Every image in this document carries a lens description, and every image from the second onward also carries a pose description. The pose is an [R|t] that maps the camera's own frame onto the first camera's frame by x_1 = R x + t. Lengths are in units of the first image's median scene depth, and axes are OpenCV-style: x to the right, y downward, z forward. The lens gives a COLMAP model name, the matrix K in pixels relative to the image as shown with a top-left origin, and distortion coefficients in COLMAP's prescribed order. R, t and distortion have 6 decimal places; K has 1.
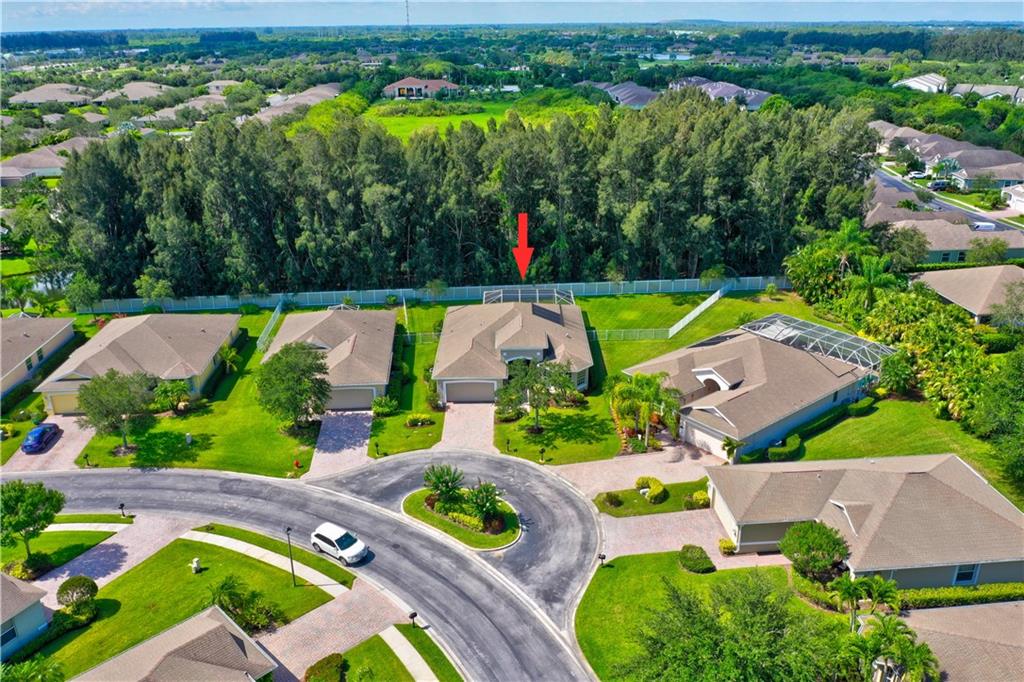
lens RADIAL K [[800.5, 0, 512.0], [0, 800.5, 341.0], [0, 0, 1]] dist [-0.015855, -0.004515]
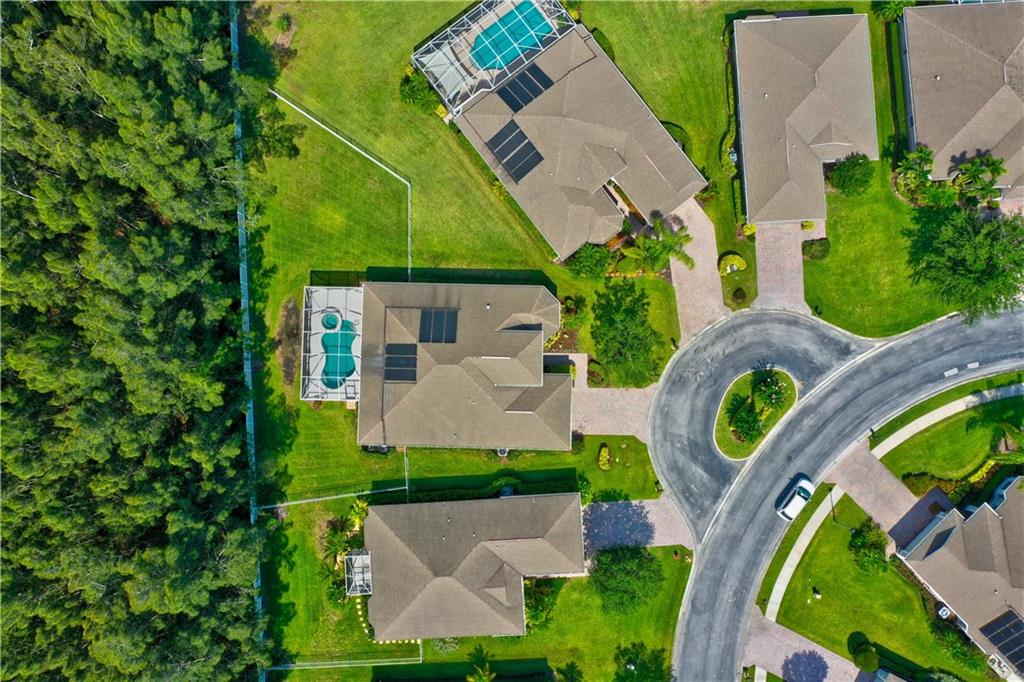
lens RADIAL K [[796.7, 0, 512.0], [0, 796.7, 341.0], [0, 0, 1]] dist [-0.015572, -0.010798]
pose [[0.021206, -0.998053, 0.058654, -0.018898], [0.394892, 0.062259, 0.916615, -0.708820], [-0.918483, 0.003725, 0.395444, 0.524300]]
